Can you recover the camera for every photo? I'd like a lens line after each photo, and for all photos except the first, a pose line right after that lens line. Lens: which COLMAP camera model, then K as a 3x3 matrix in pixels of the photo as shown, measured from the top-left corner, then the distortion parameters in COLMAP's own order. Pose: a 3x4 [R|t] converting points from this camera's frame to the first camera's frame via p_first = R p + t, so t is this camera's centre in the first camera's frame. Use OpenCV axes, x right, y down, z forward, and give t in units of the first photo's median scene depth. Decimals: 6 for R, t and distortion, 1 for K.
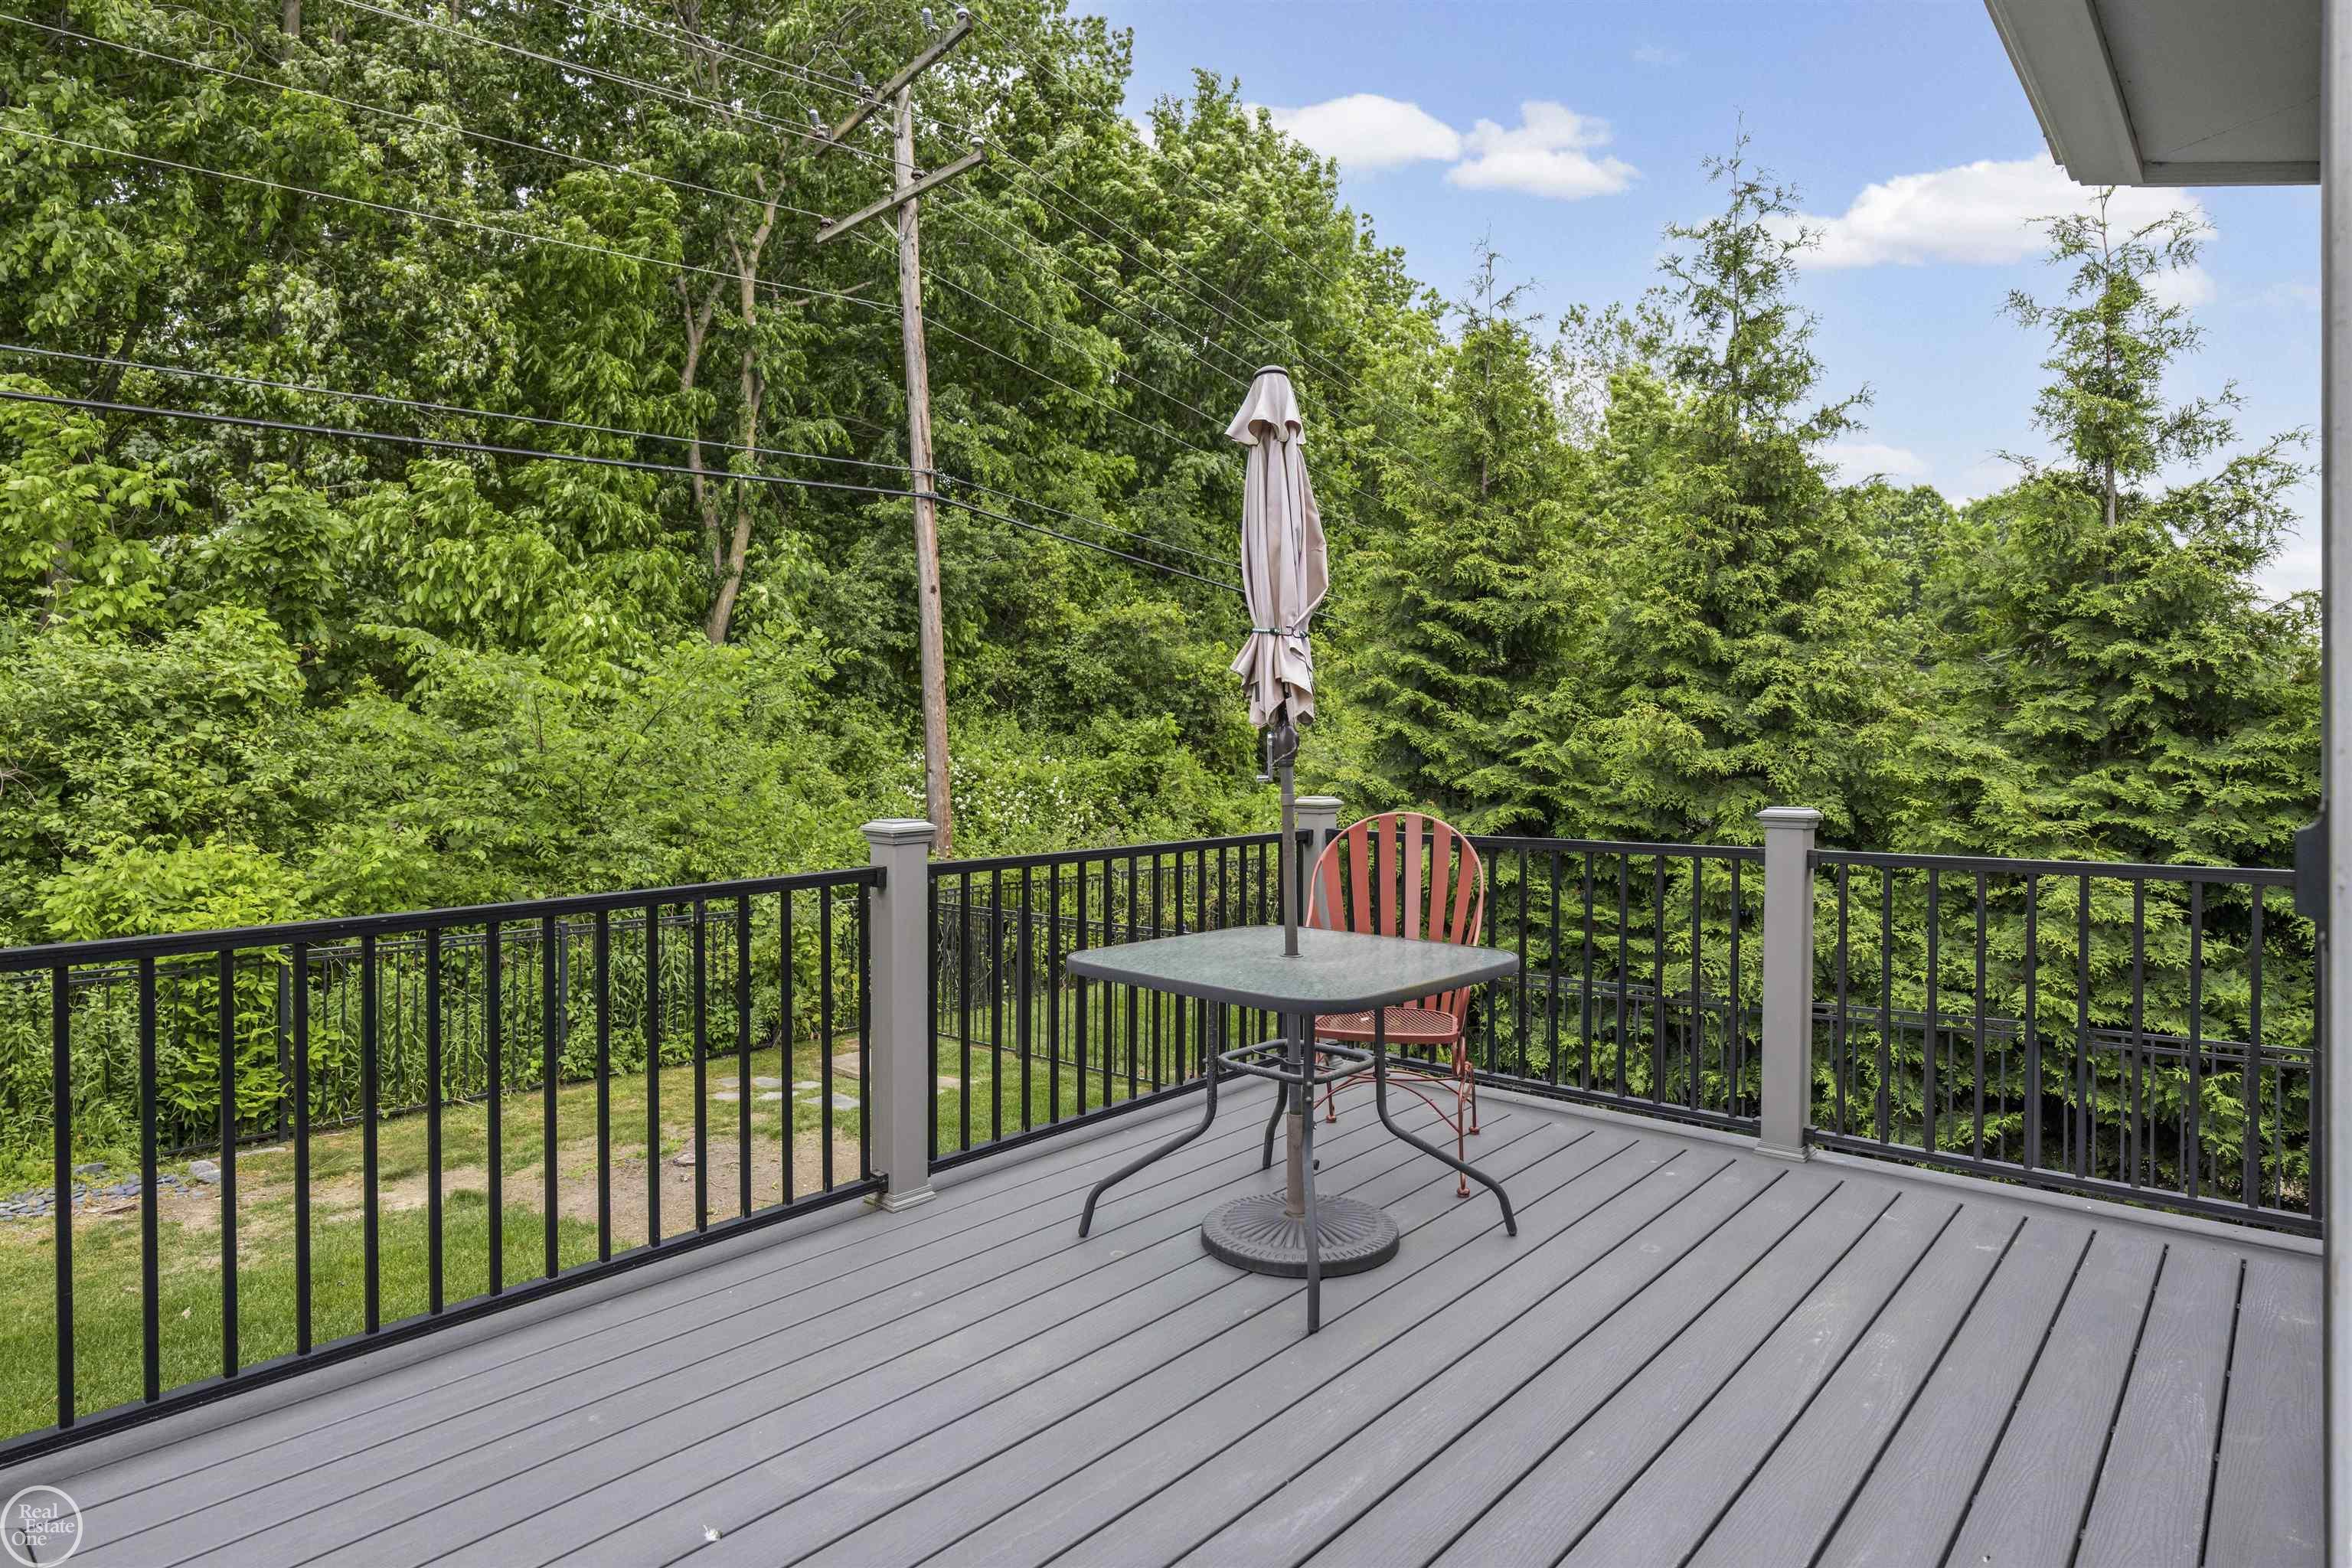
lens RADIAL K [[1298.4, 0, 1160.2], [0, 1298.4, 720.9], [0, 0, 1]] dist [0.006764, -0.003655]
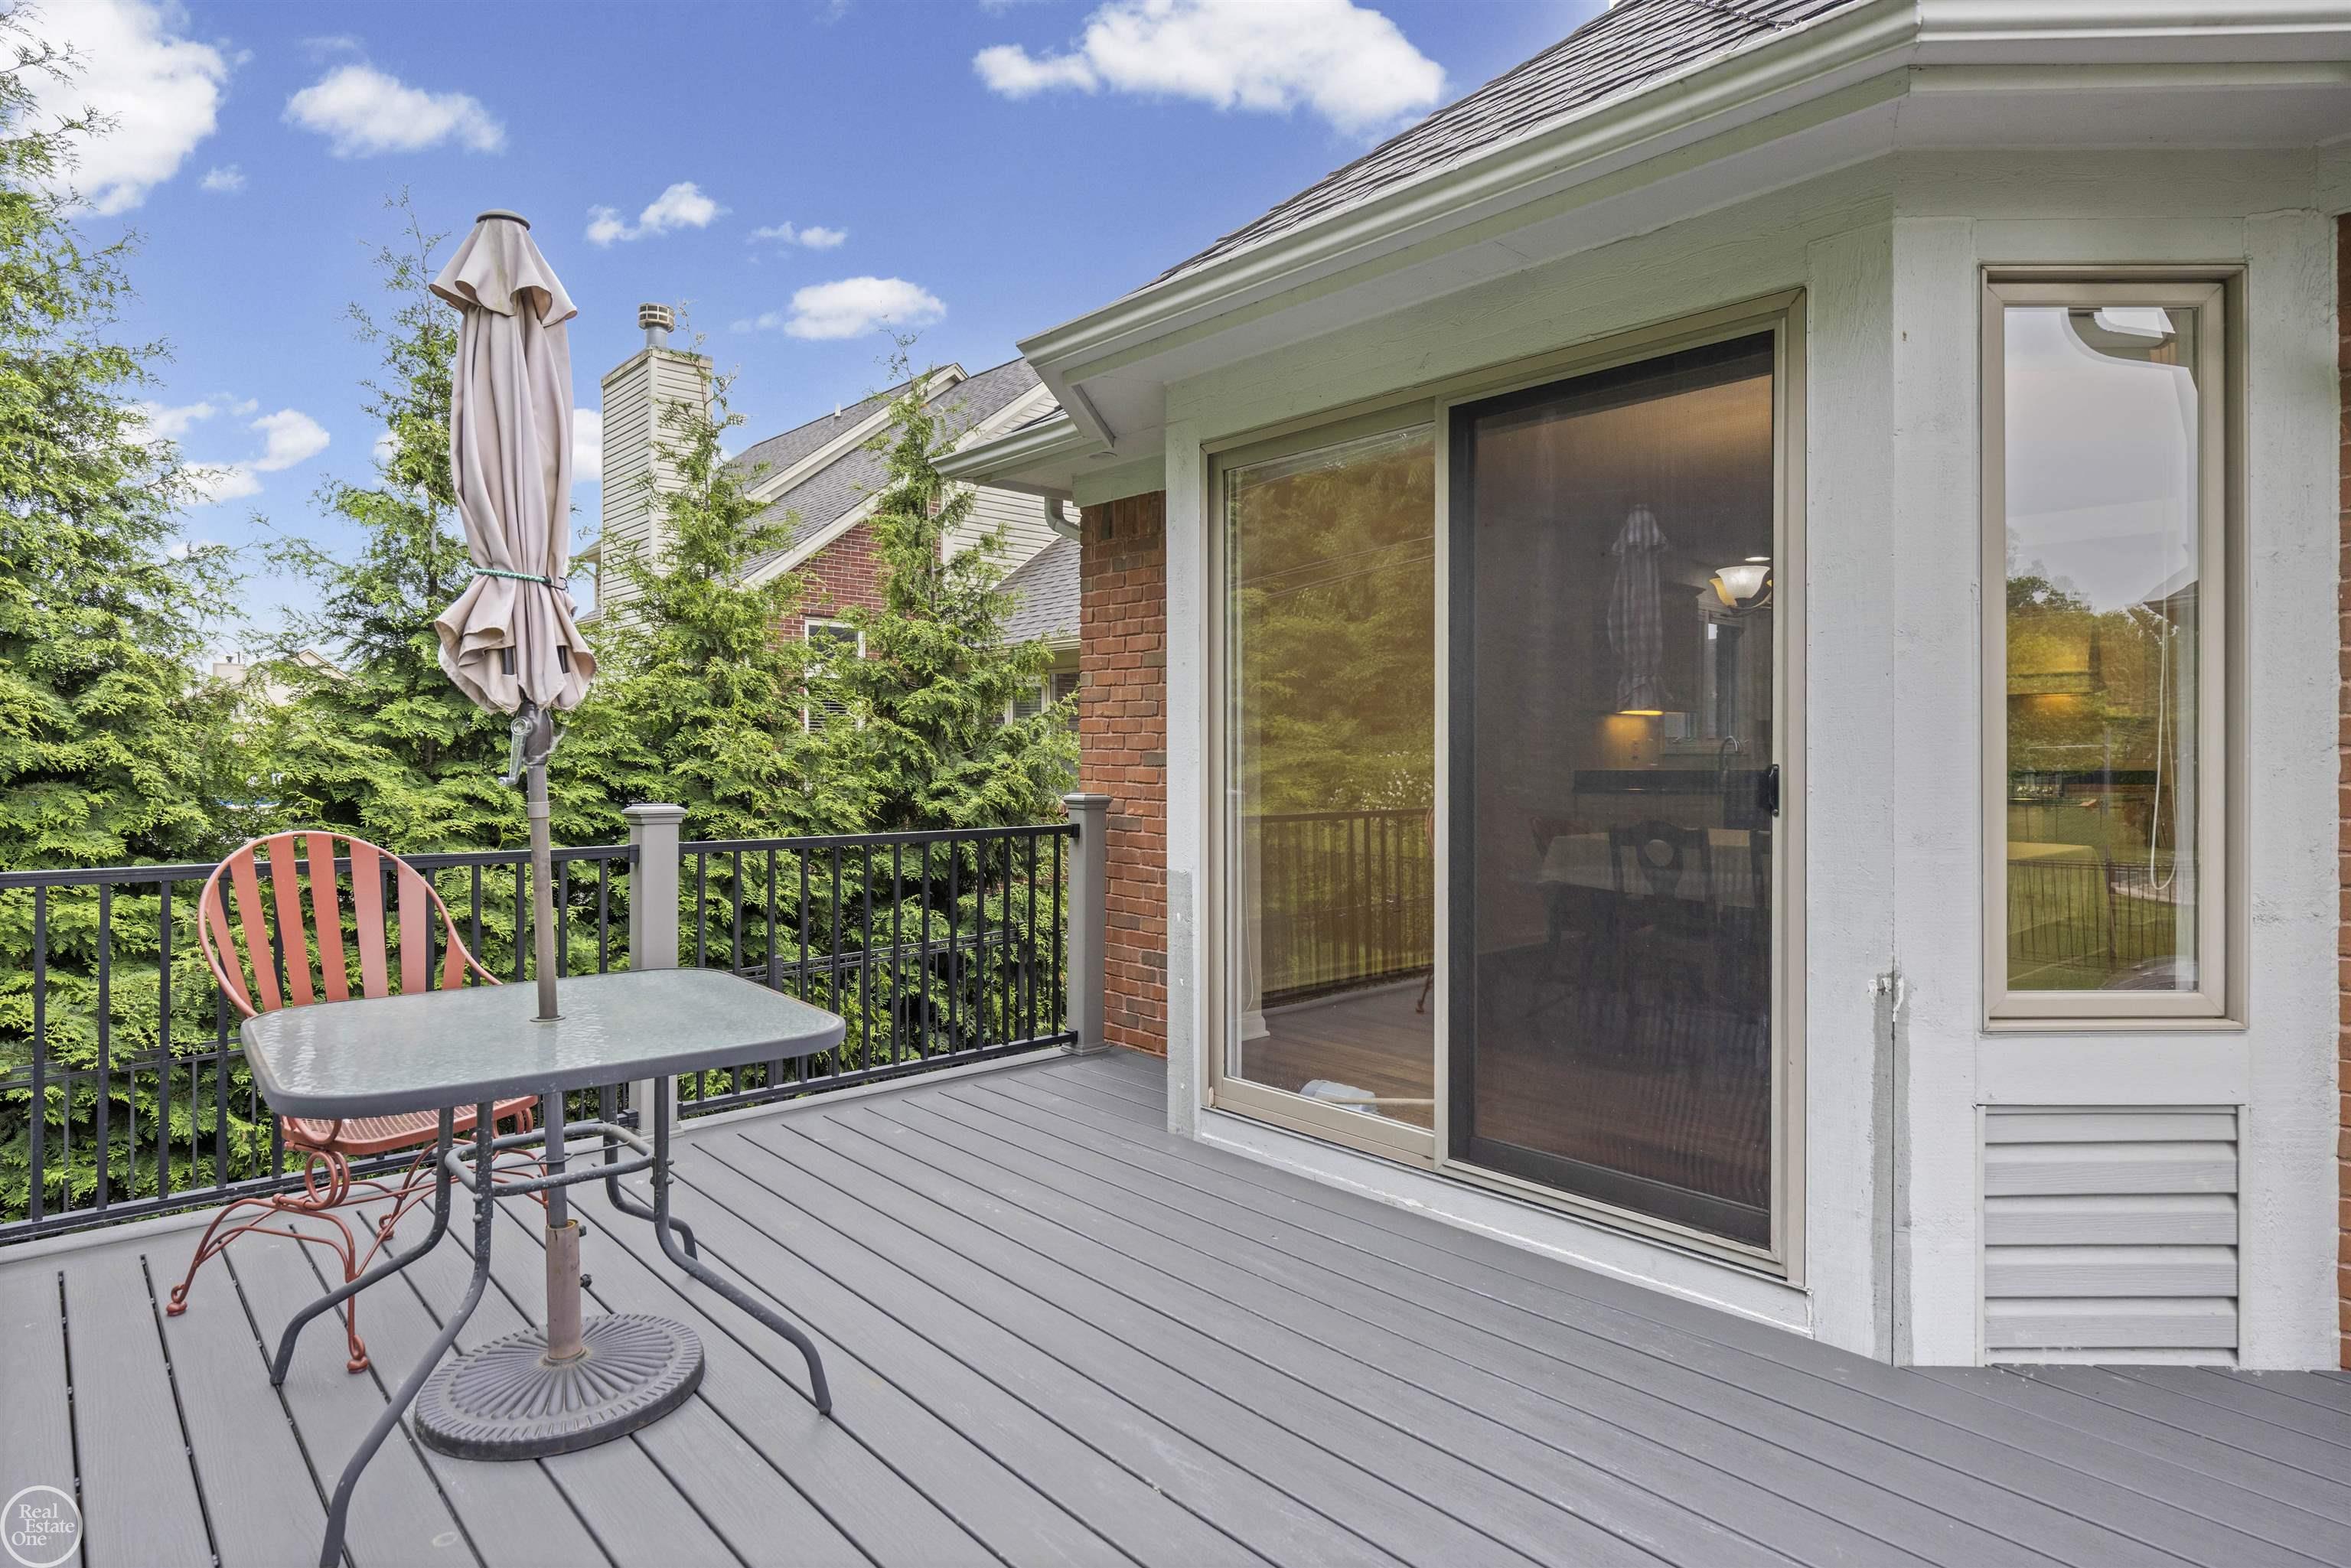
lens RADIAL K [[1297.8, 0, 1161.0], [0, 1297.8, 794.6], [0, 0, 1]] dist [0.006764, -0.003655]
pose [[0.120344, -0.022532, 0.992477, -0.260878], [-0.024850, 0.999361, 0.025701, 0.010407], [-0.992421, -0.027756, 0.119707, 0.245998]]
